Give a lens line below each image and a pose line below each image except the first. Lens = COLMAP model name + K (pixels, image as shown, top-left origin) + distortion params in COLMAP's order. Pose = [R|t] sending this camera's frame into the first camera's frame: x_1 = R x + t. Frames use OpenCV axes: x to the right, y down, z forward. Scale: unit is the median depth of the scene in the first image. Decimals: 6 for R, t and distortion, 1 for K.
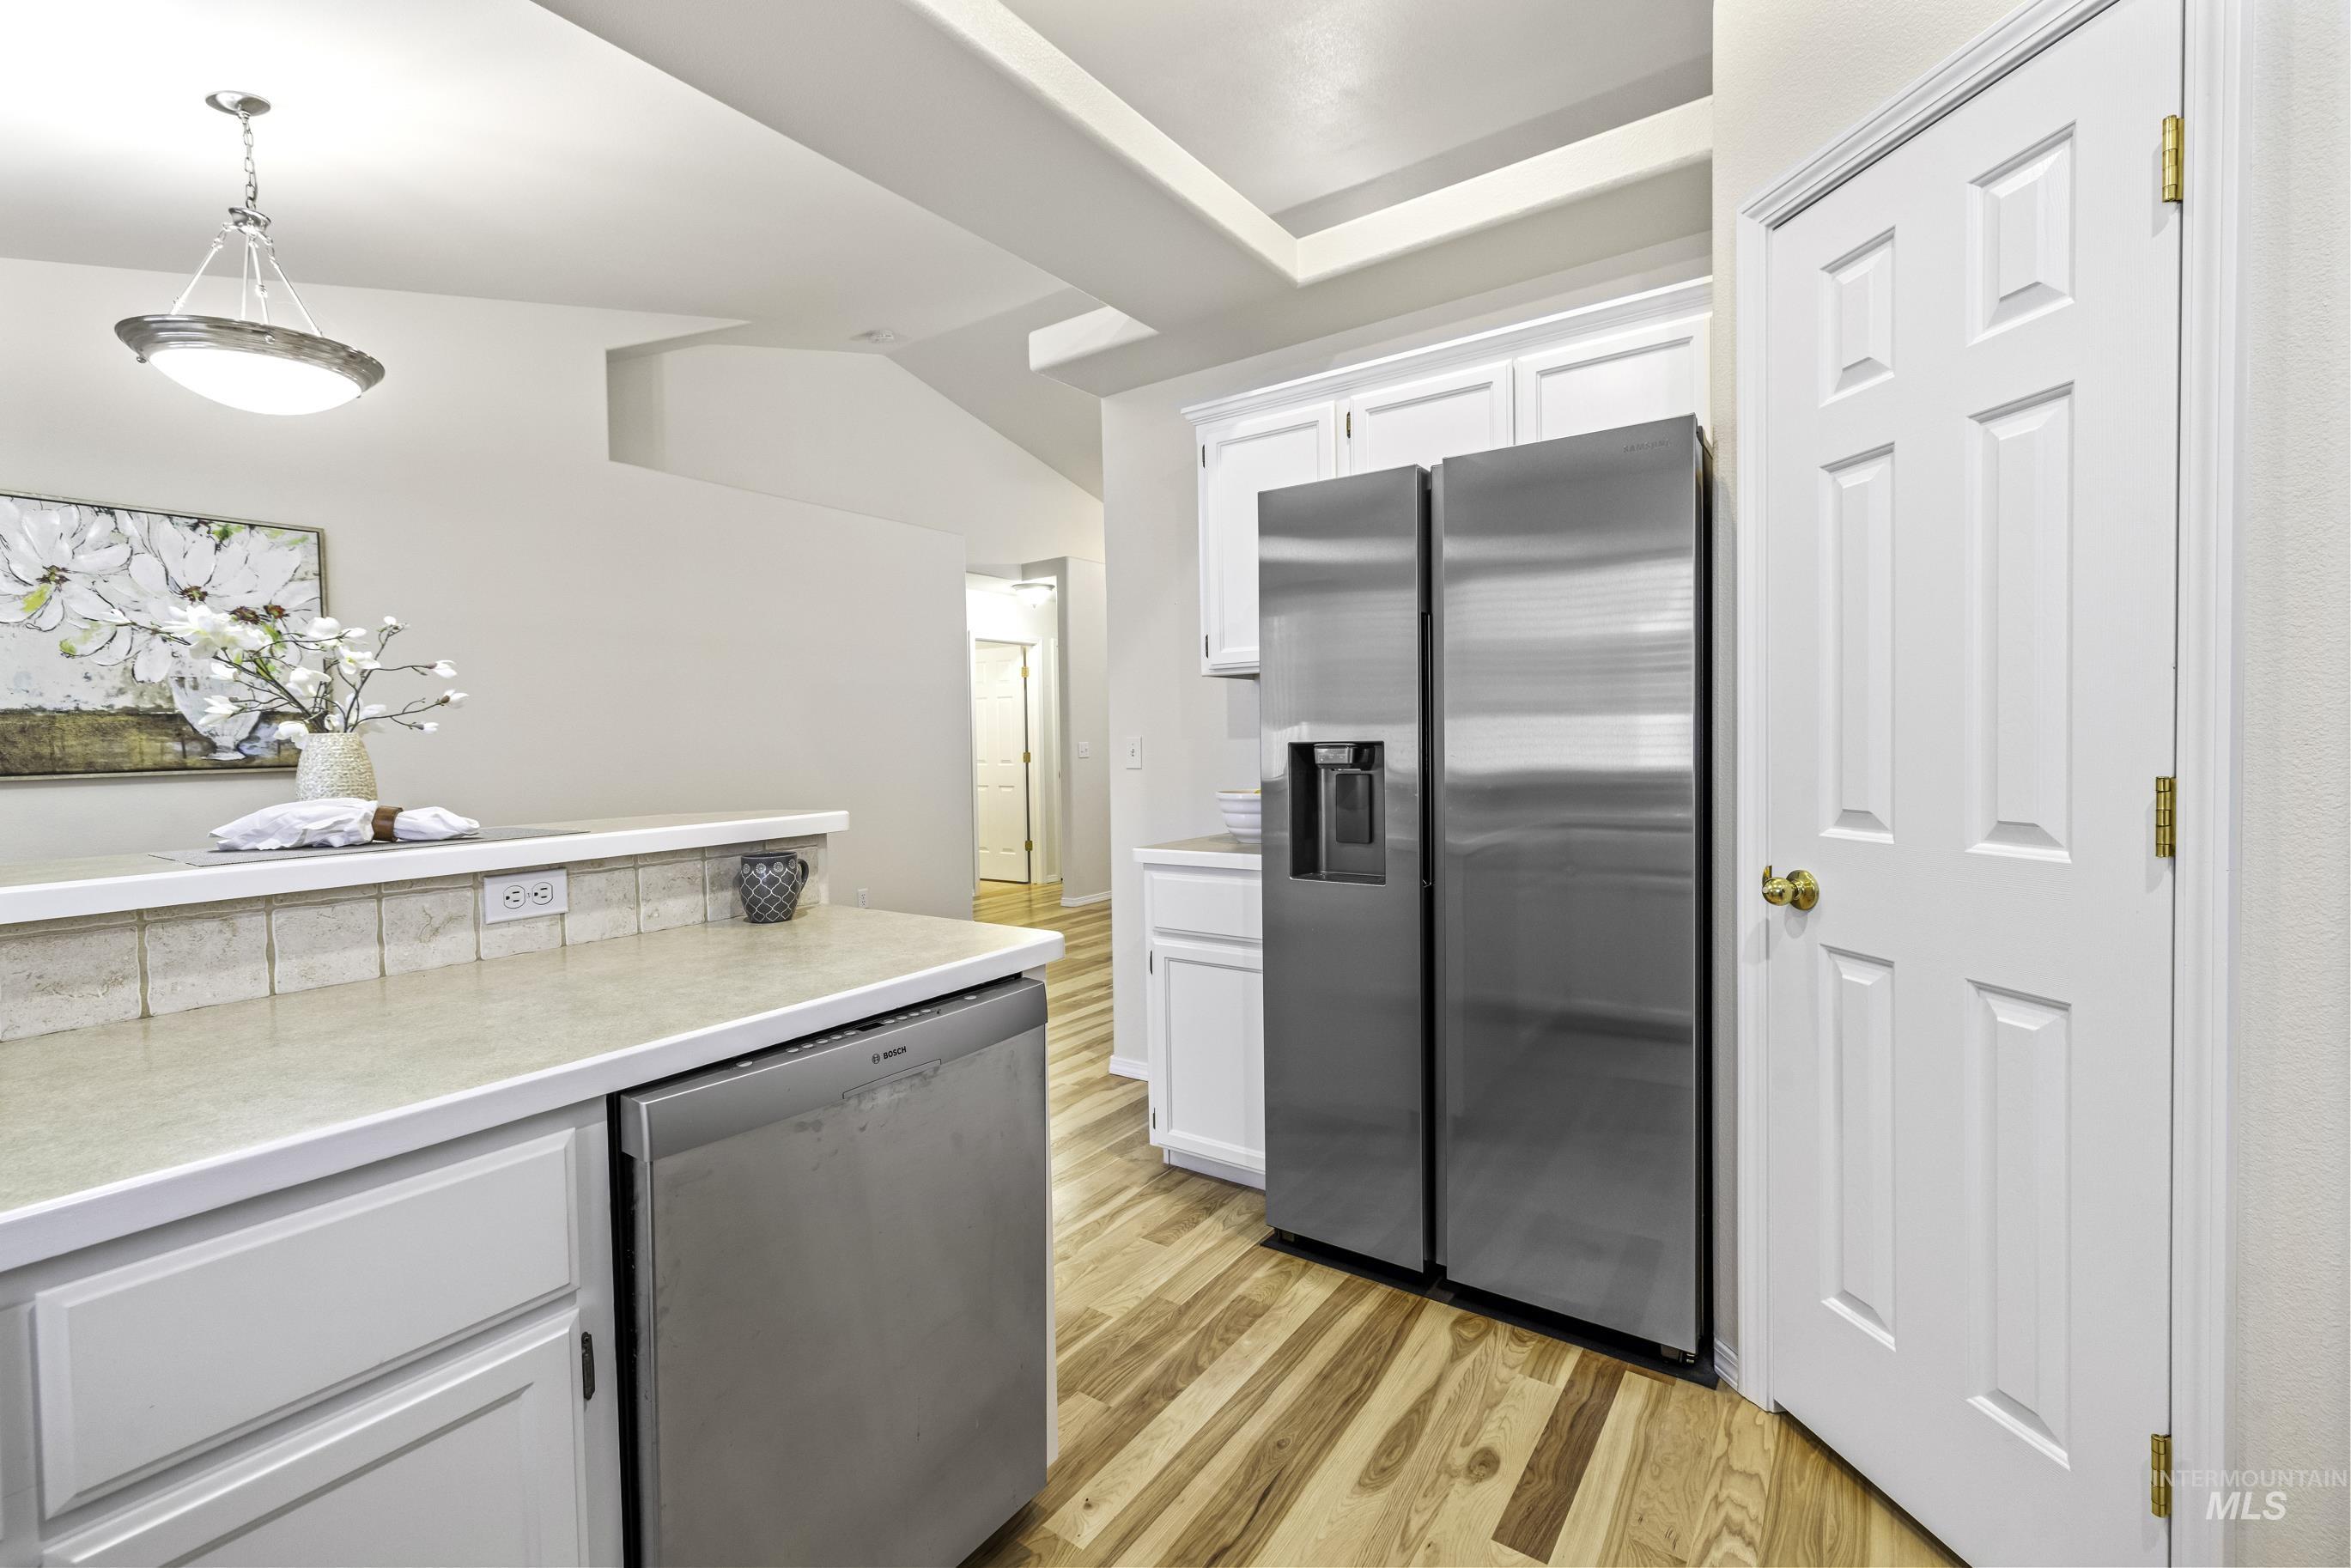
lens RADIAL K [[1012.1, 0, 1173.5], [0, 1012.1, 764.0], [0, 0, 1]] dist [0.000010, -0.000134]
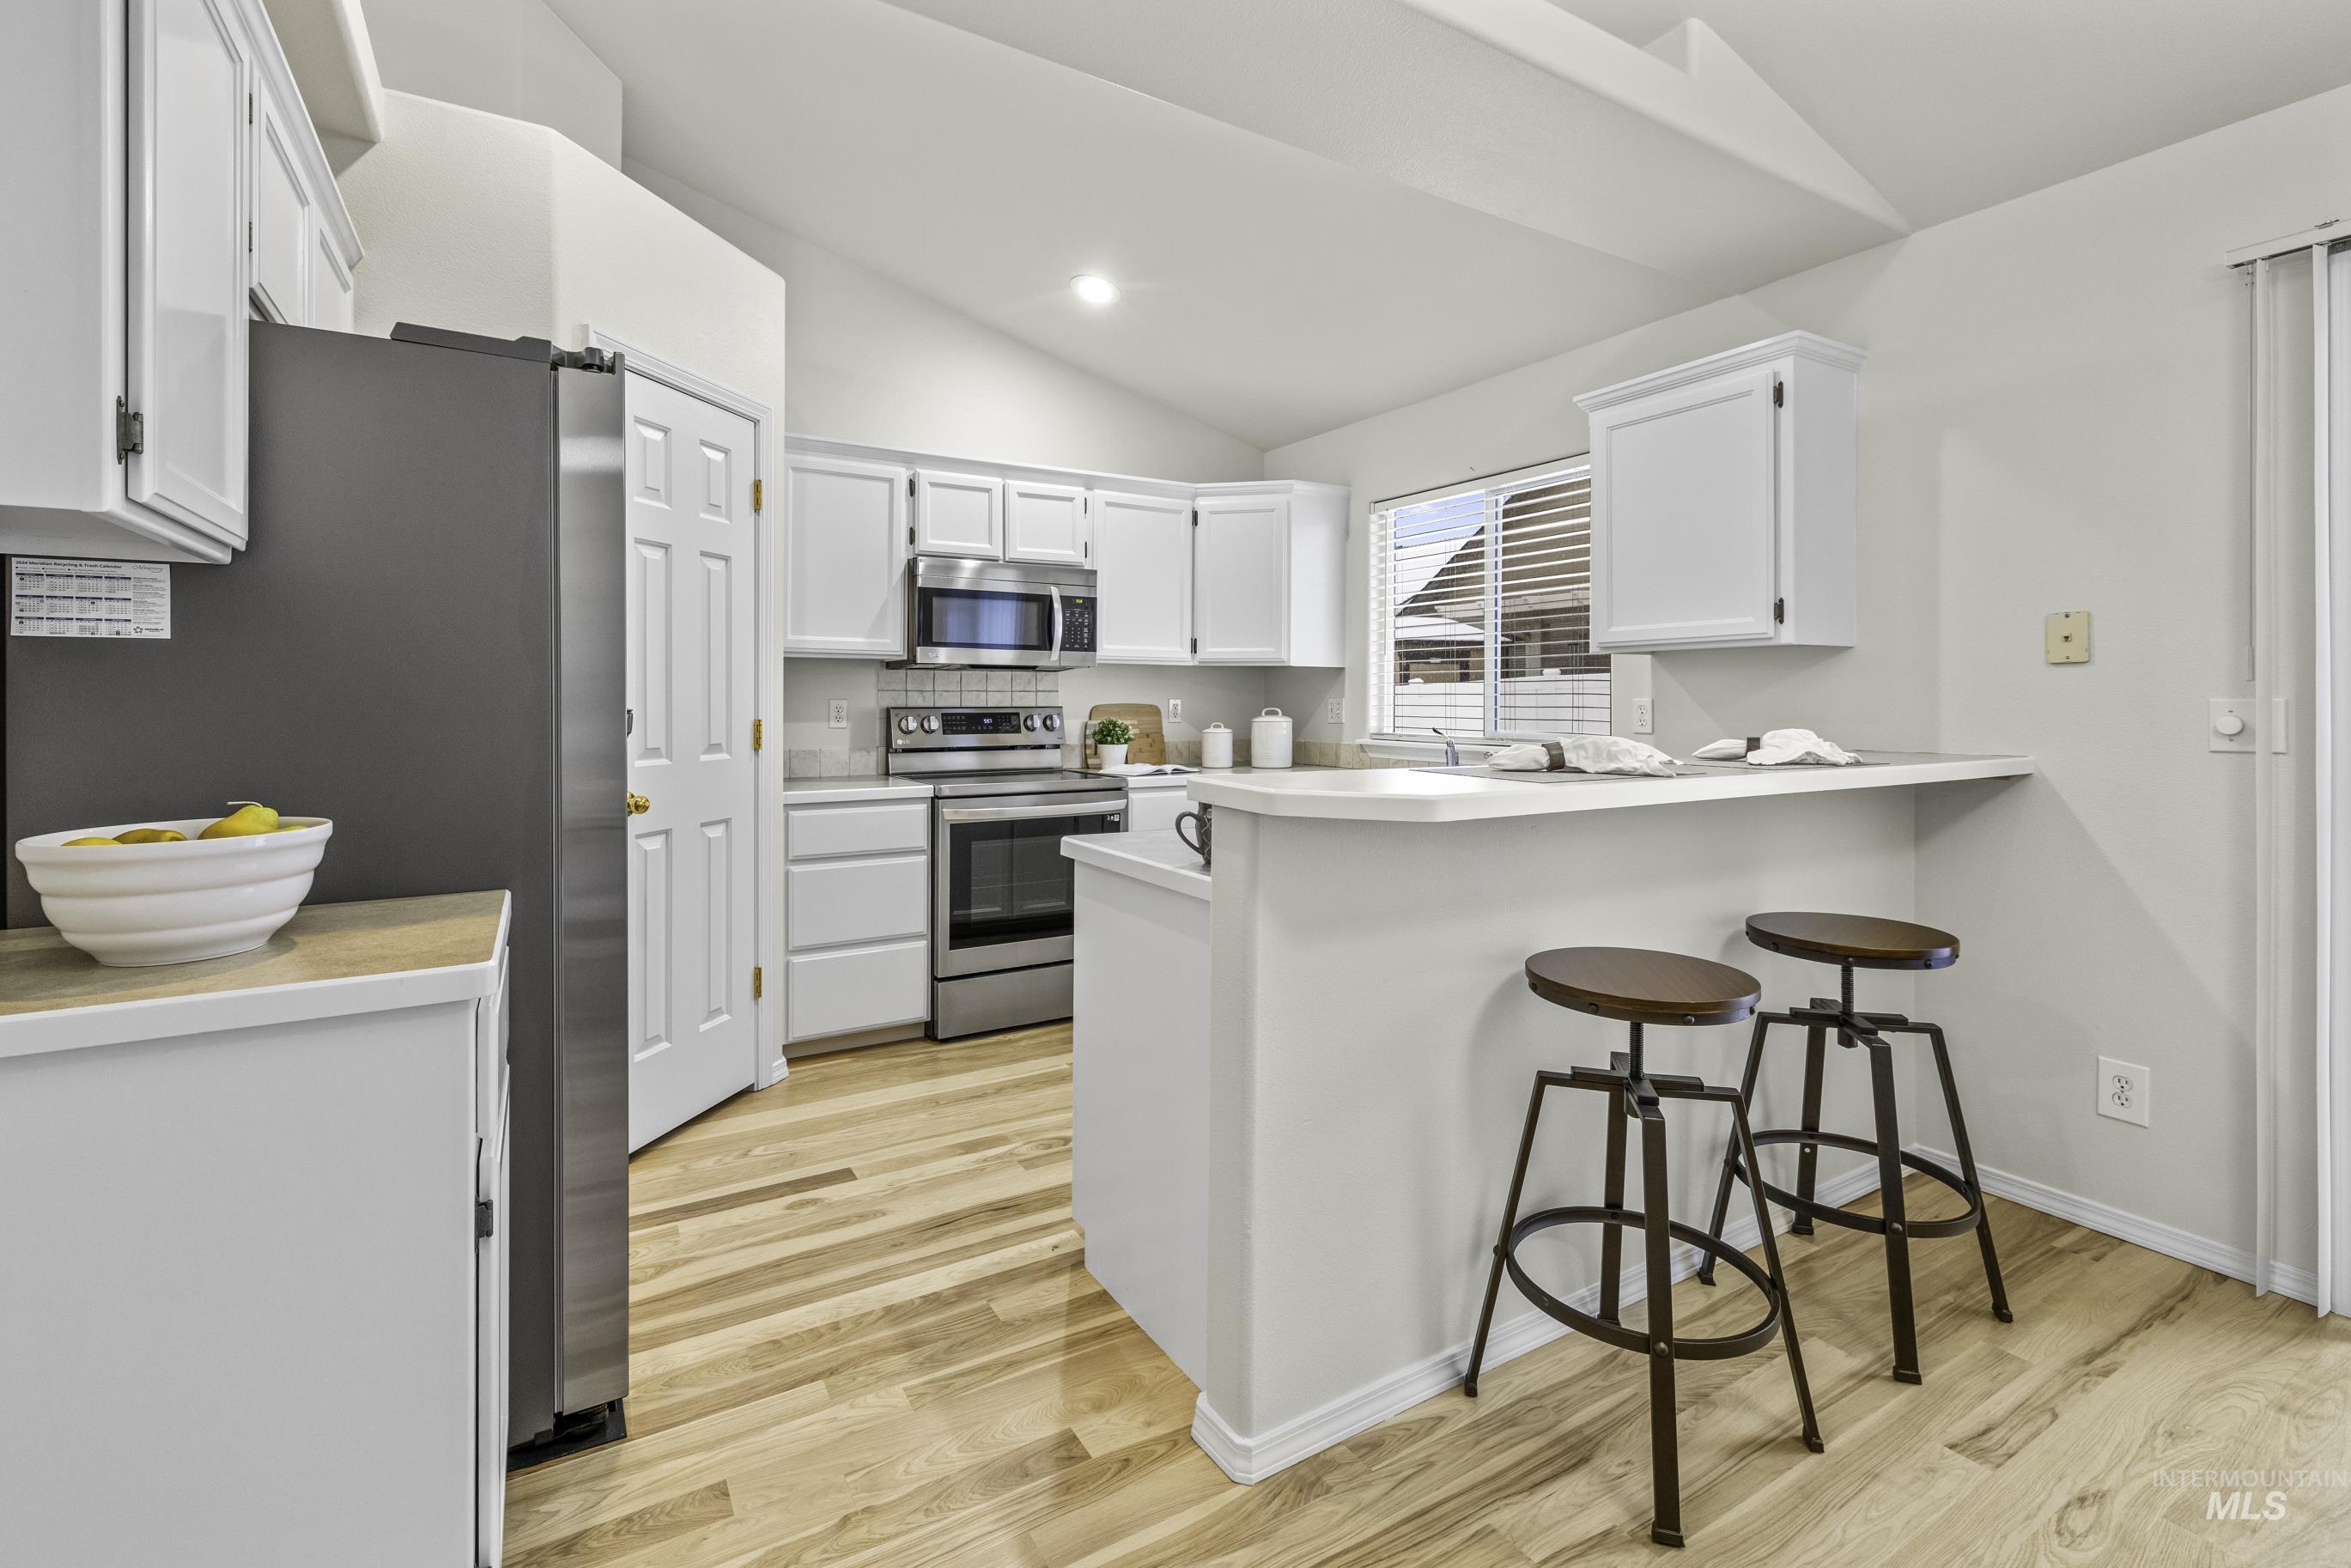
lens RADIAL K [[1040.5, 0, 1160.2], [0, 1040.5, 710.4], [0, 0, 1]] dist [0.002670, 0.000707]
pose [[-0.913459, 0.012438, 0.406740, -0.513602], [0.025060, 0.999355, 0.025722, -0.025624], [-0.406158, 0.033689, -0.913182, 1.410609]]
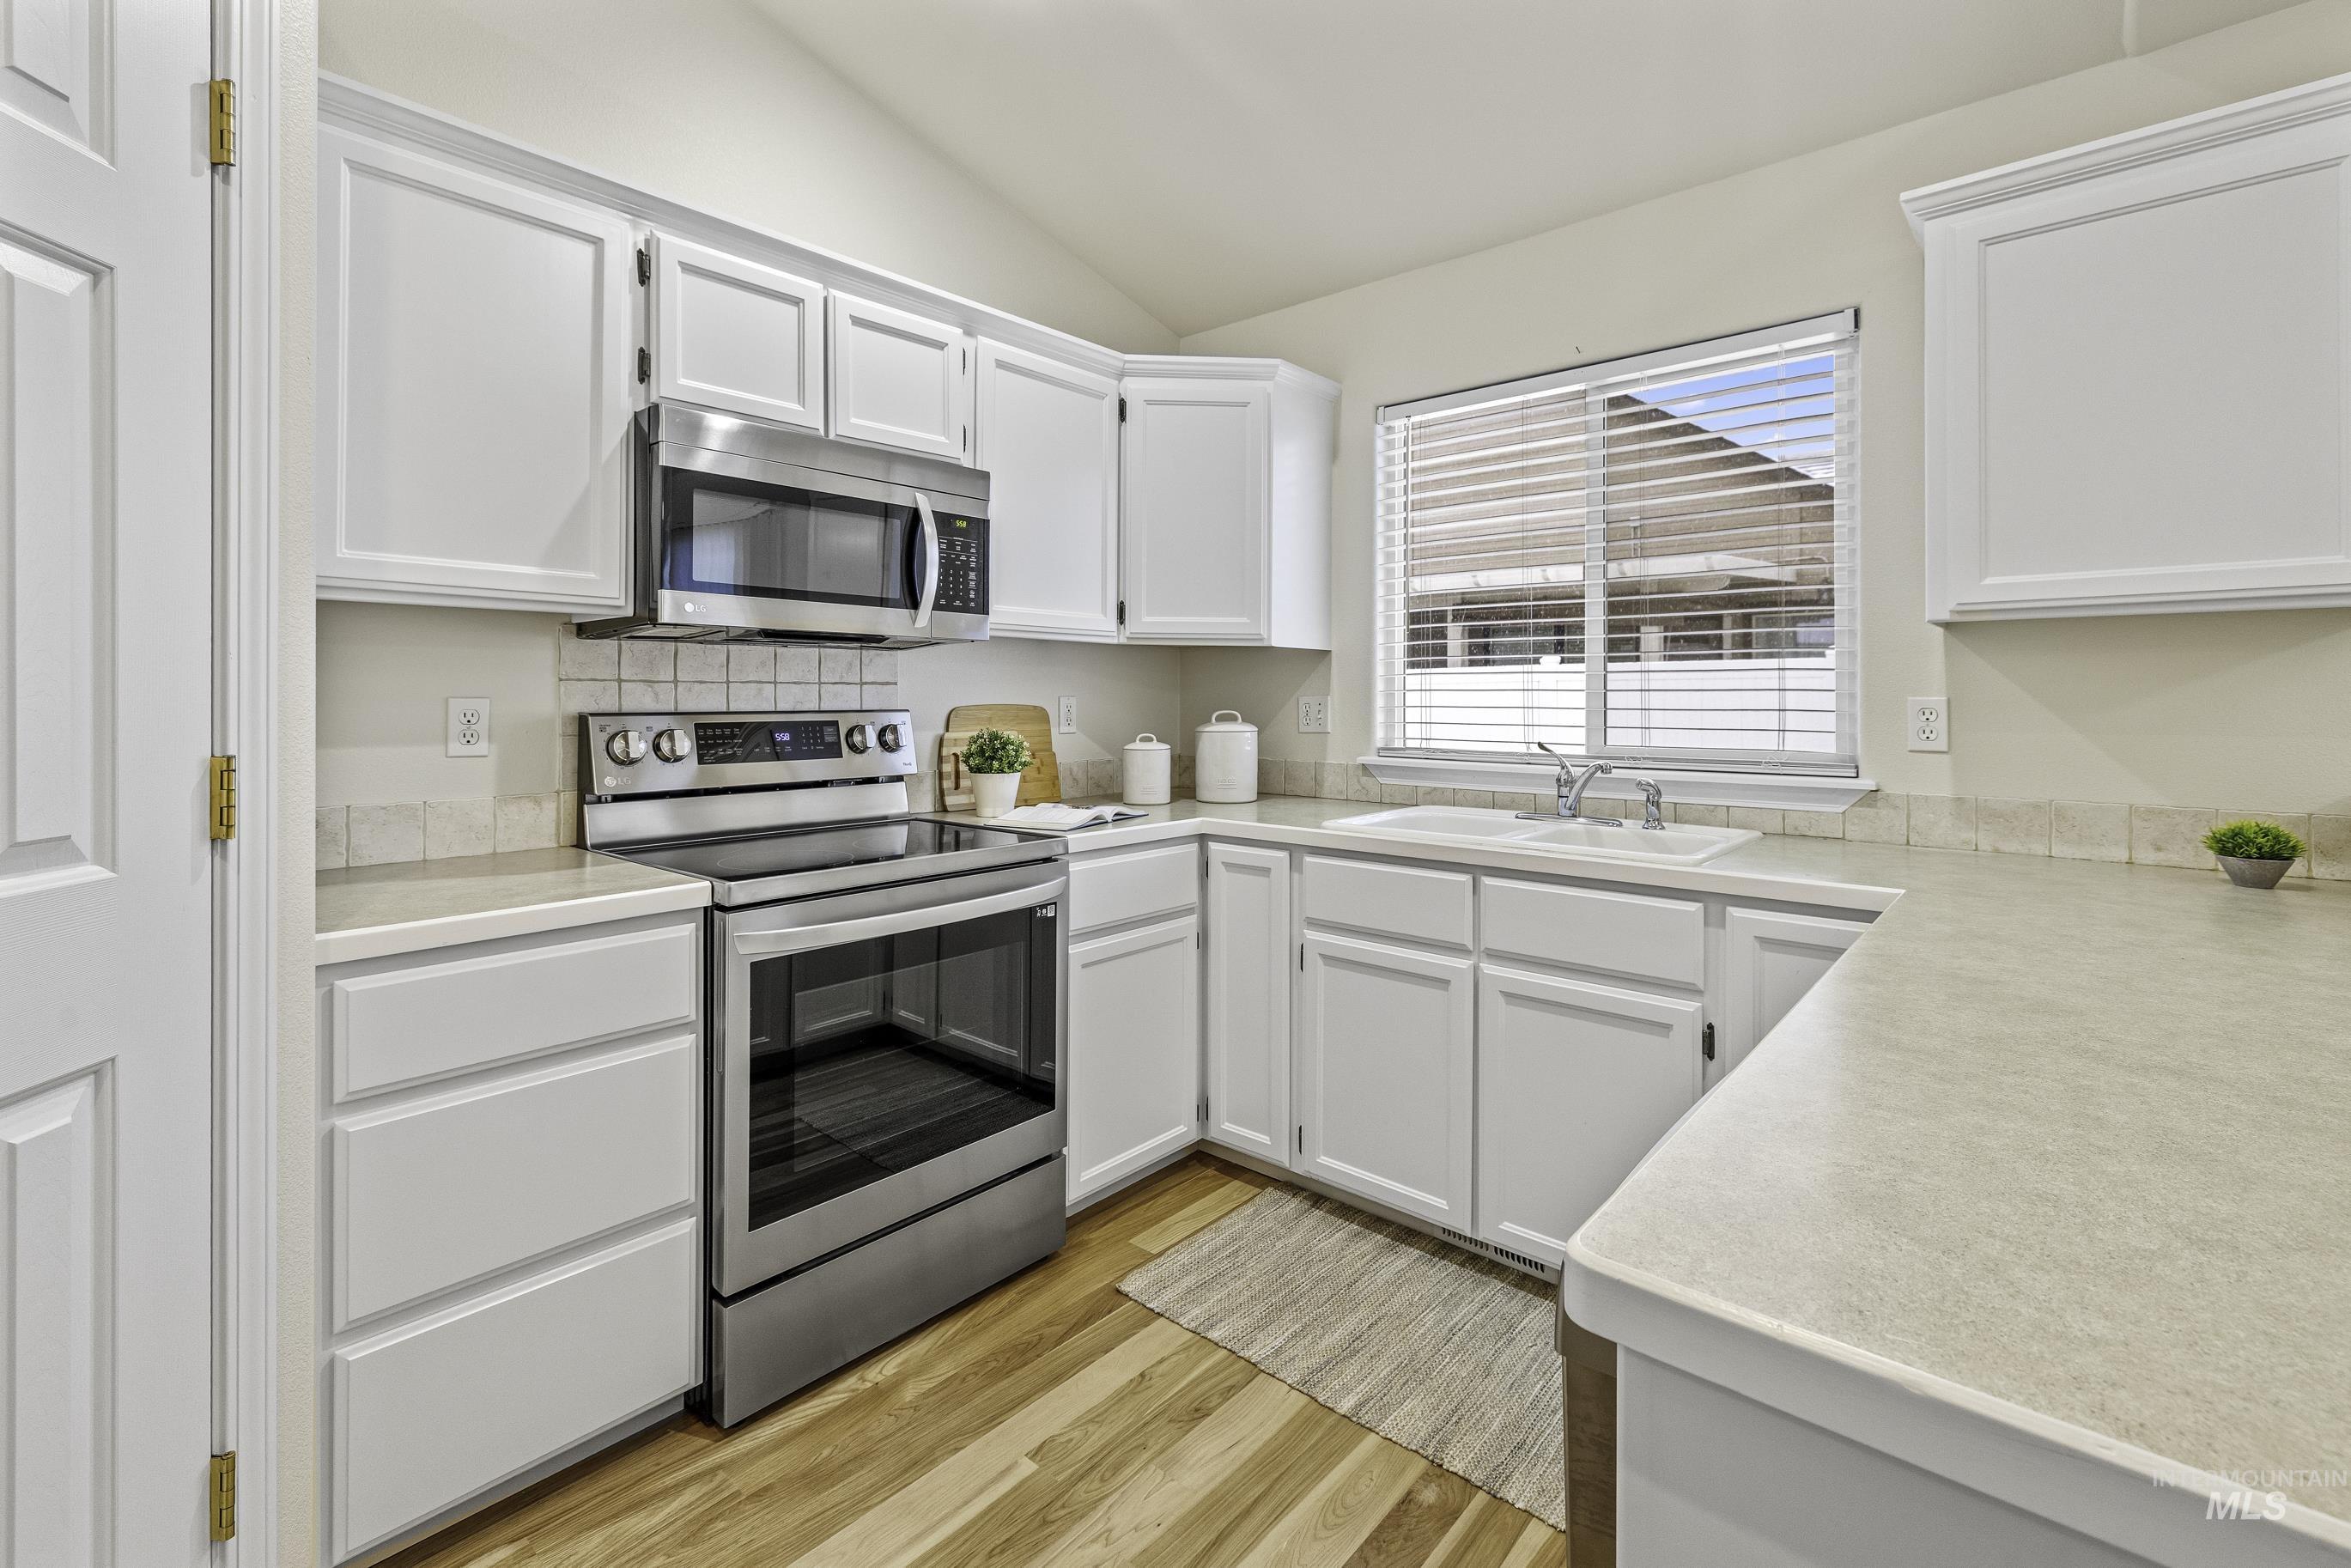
lens RADIAL K [[1036.8, 0, 1168.9], [0, 1036.8, 705.2], [0, 0, 1]] dist [-0.000796, 0.000044]
pose [[-0.993666, 0.014830, 0.111390, -0.006133], [0.018284, 0.999381, 0.030052, -0.021584], [-0.110875, 0.031898, -0.993322, 0.850016]]
